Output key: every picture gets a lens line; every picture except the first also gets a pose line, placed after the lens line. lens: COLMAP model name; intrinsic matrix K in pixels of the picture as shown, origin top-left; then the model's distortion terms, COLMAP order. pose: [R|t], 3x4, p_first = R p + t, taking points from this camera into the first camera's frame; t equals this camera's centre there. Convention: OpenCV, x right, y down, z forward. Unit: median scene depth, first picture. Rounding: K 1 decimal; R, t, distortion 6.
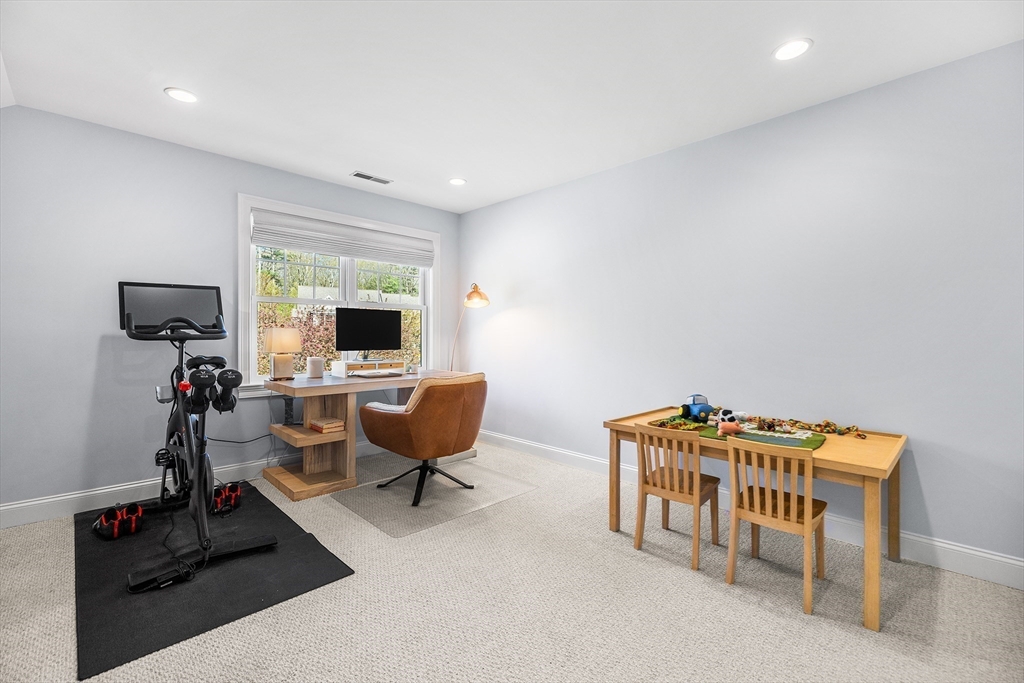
lens RADIAL K [[442.1, 0, 506.5], [0, 442.1, 338.0], [0, 0, 1]] dist [-0.000428, -0.000052]
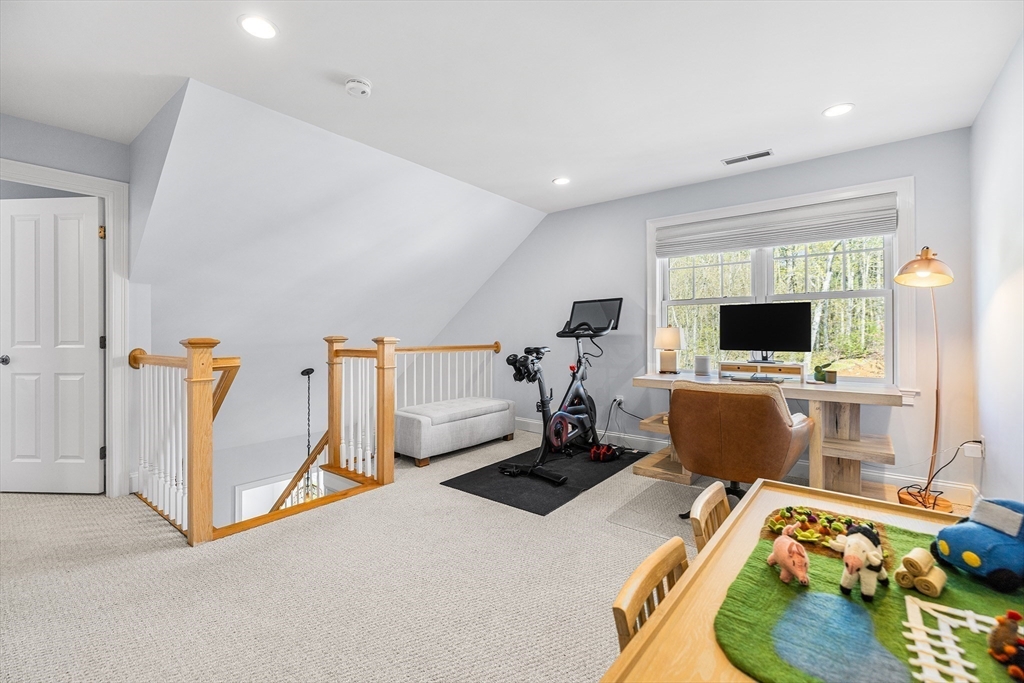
lens RADIAL K [[442.1, 0, 506.5], [0, 442.1, 338.0], [0, 0, 1]] dist [-0.000428, -0.000052]
pose [[0.113217, 0.002777, -0.993566, 0.538637], [-0.005505, 0.999982, 0.002167, 0.003465], [0.993555, 0.005224, 0.113230, 0.426998]]
